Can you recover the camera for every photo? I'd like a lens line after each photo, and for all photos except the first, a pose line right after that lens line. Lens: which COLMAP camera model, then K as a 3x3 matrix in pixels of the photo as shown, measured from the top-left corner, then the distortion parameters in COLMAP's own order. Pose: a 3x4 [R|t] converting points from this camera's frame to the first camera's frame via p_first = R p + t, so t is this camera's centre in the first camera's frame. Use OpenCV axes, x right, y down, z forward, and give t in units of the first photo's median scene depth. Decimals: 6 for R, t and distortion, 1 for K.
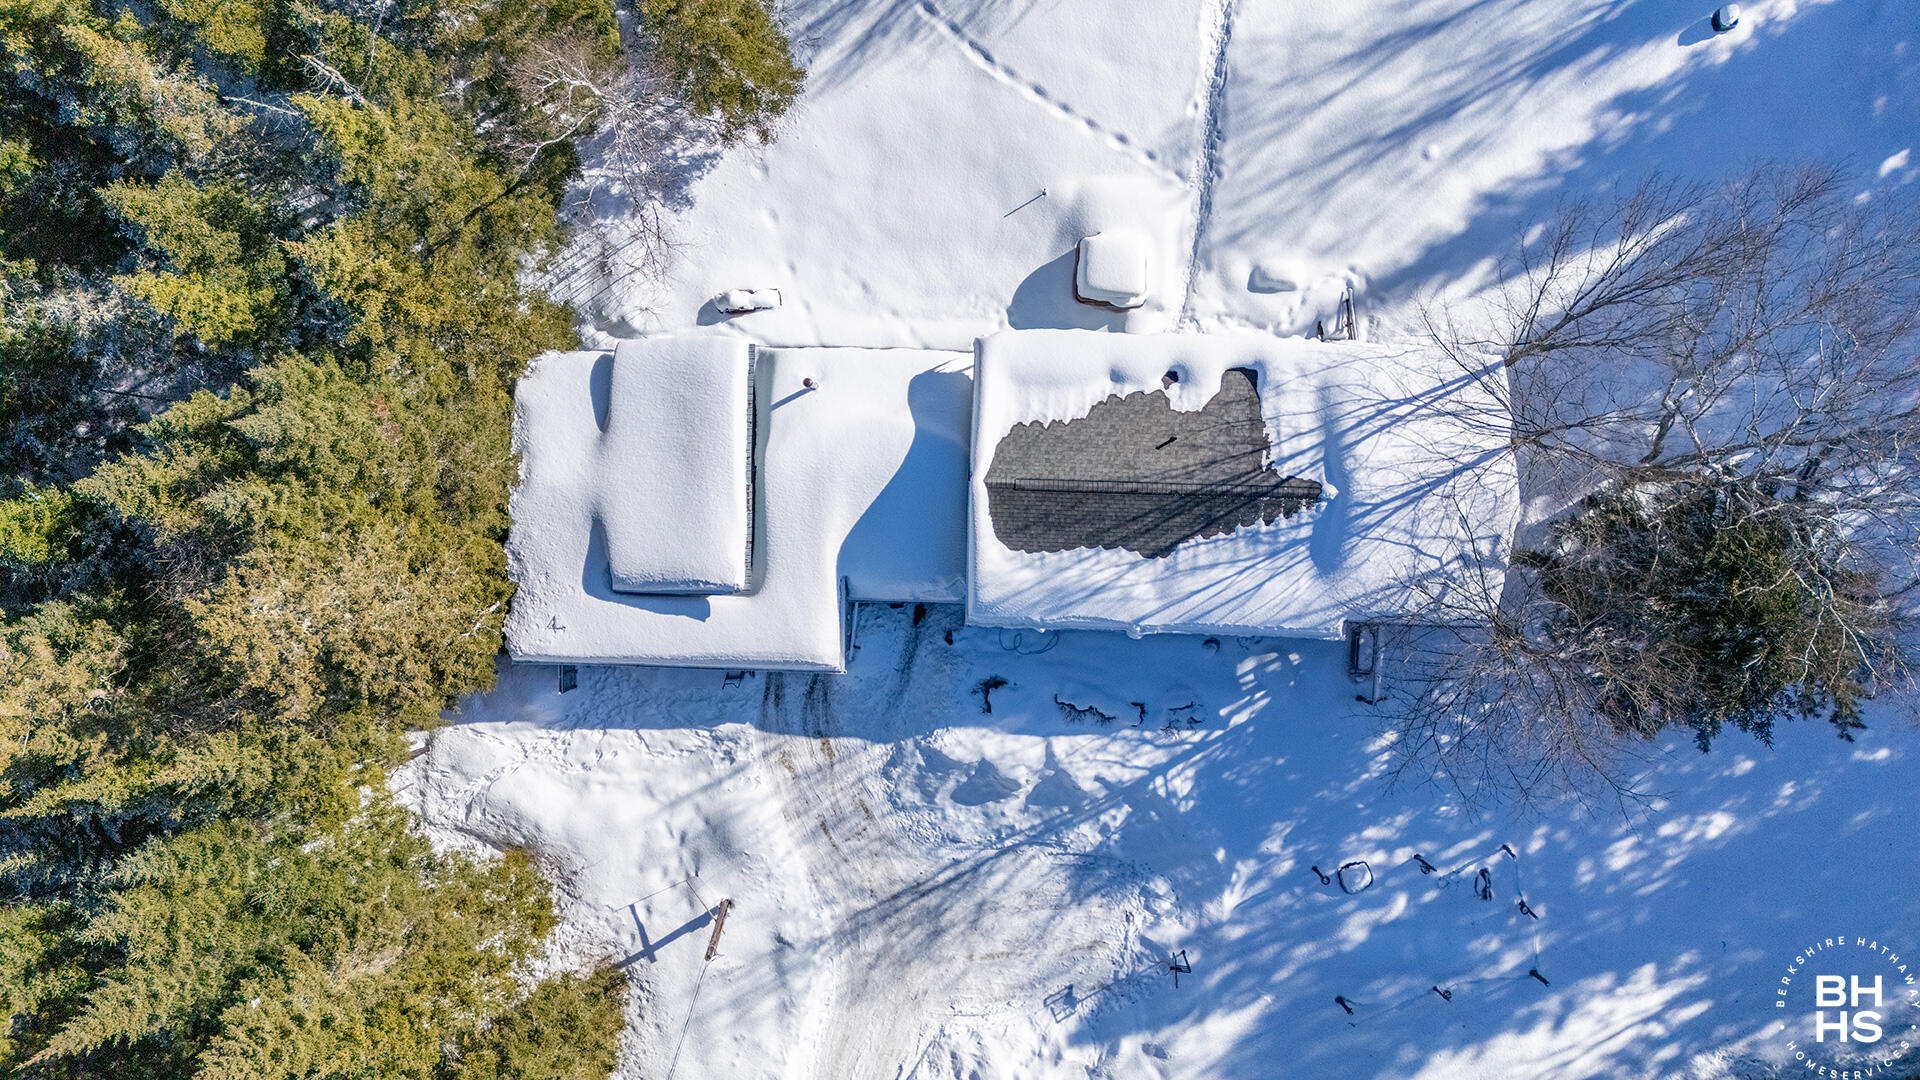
lens RADIAL K [[1397.9, 0, 960.0], [0, 1397.9, 540.0], [0, 0, 1]] dist [0.118923, -0.126441]
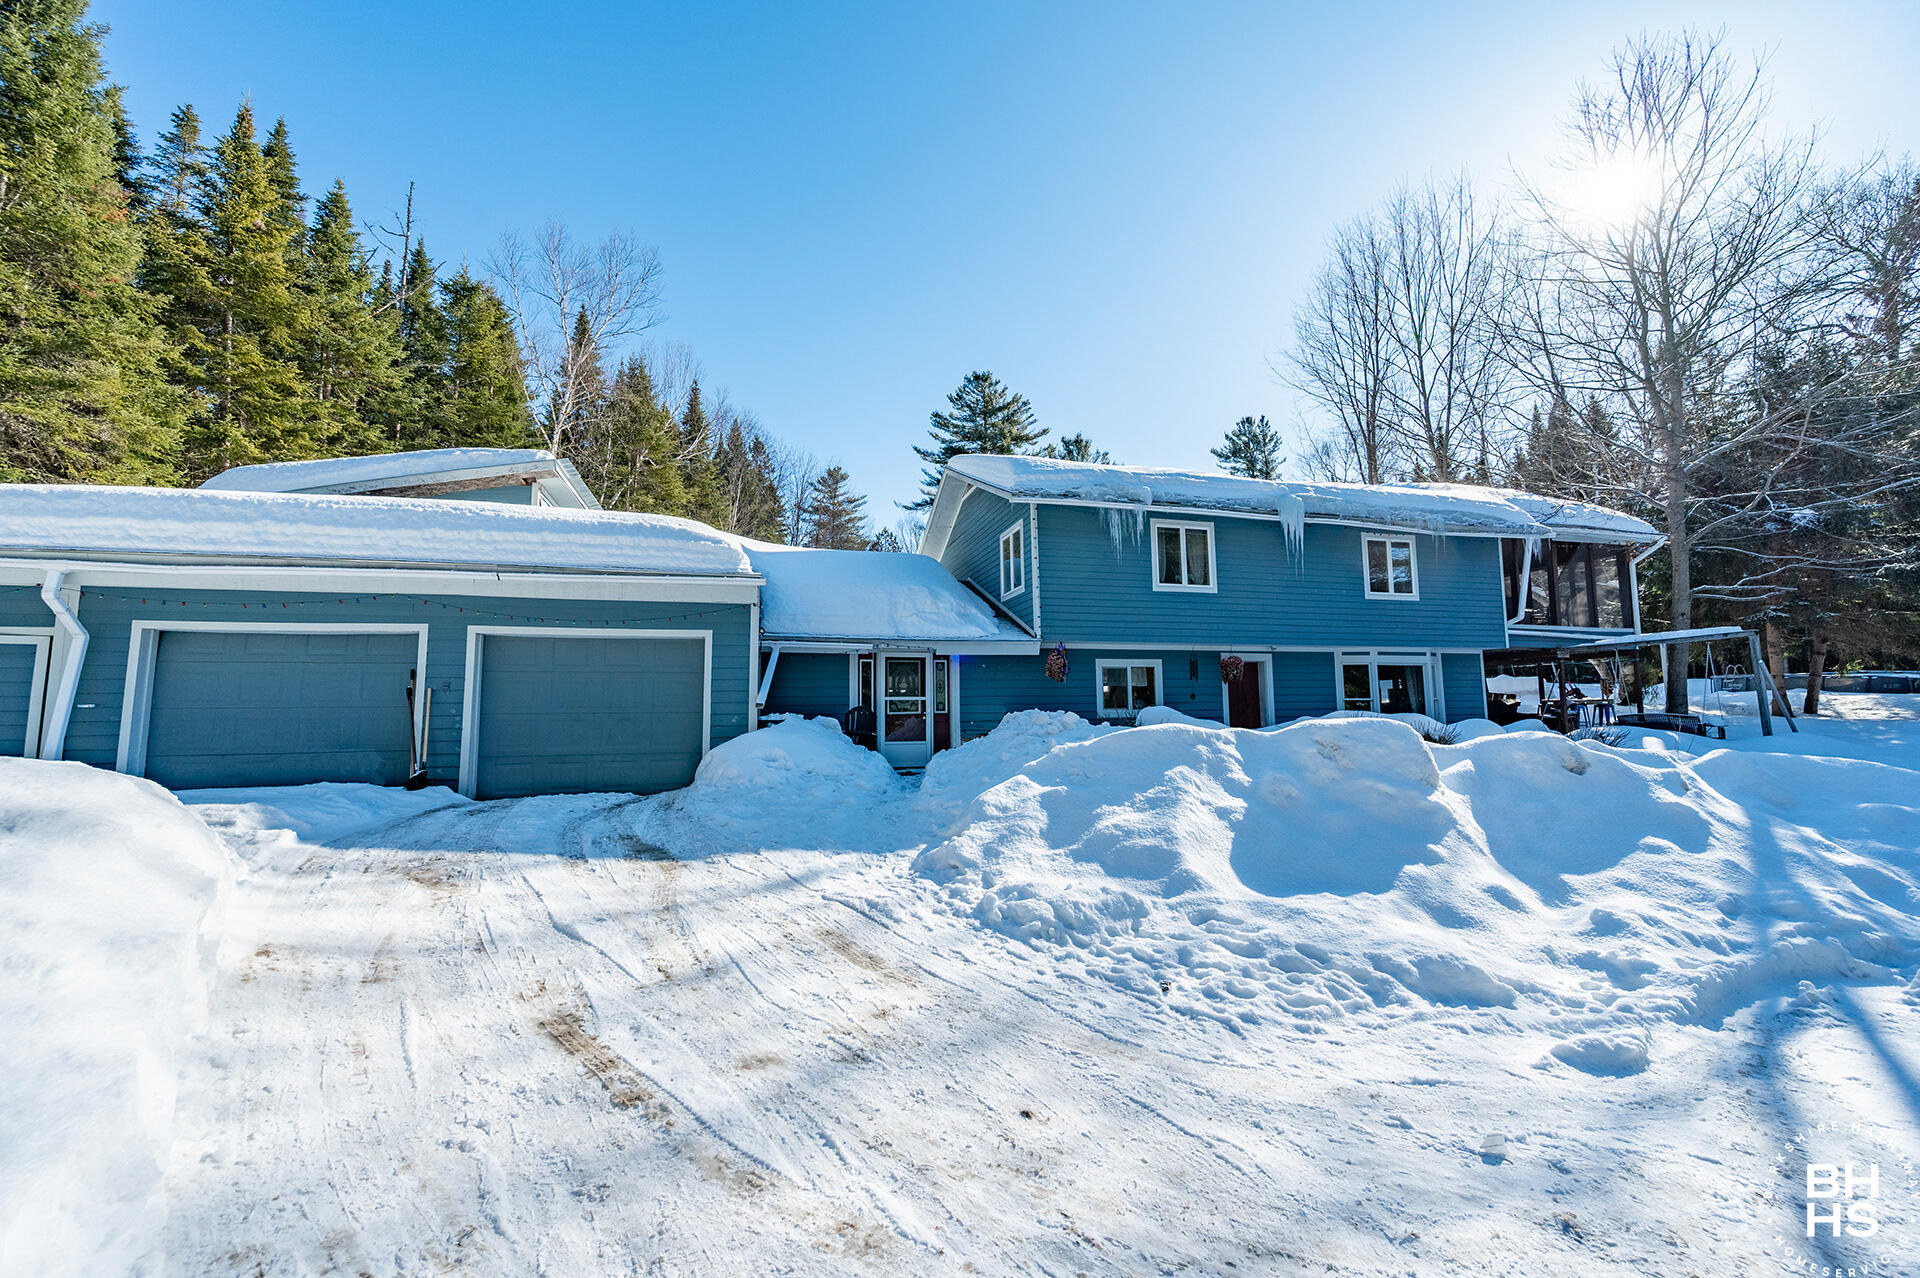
lens RADIAL K [[752.8, 0, 969.4], [0, 752.8, 640.0], [0, 0, 1]] dist [0.016963, -0.013709]
pose [[0.951200, 0.052404, 0.304094, -0.085549], [0.308049, -0.103655, -0.945707, 0.286501], [-0.018038, 0.993232, -0.114740, 0.982136]]
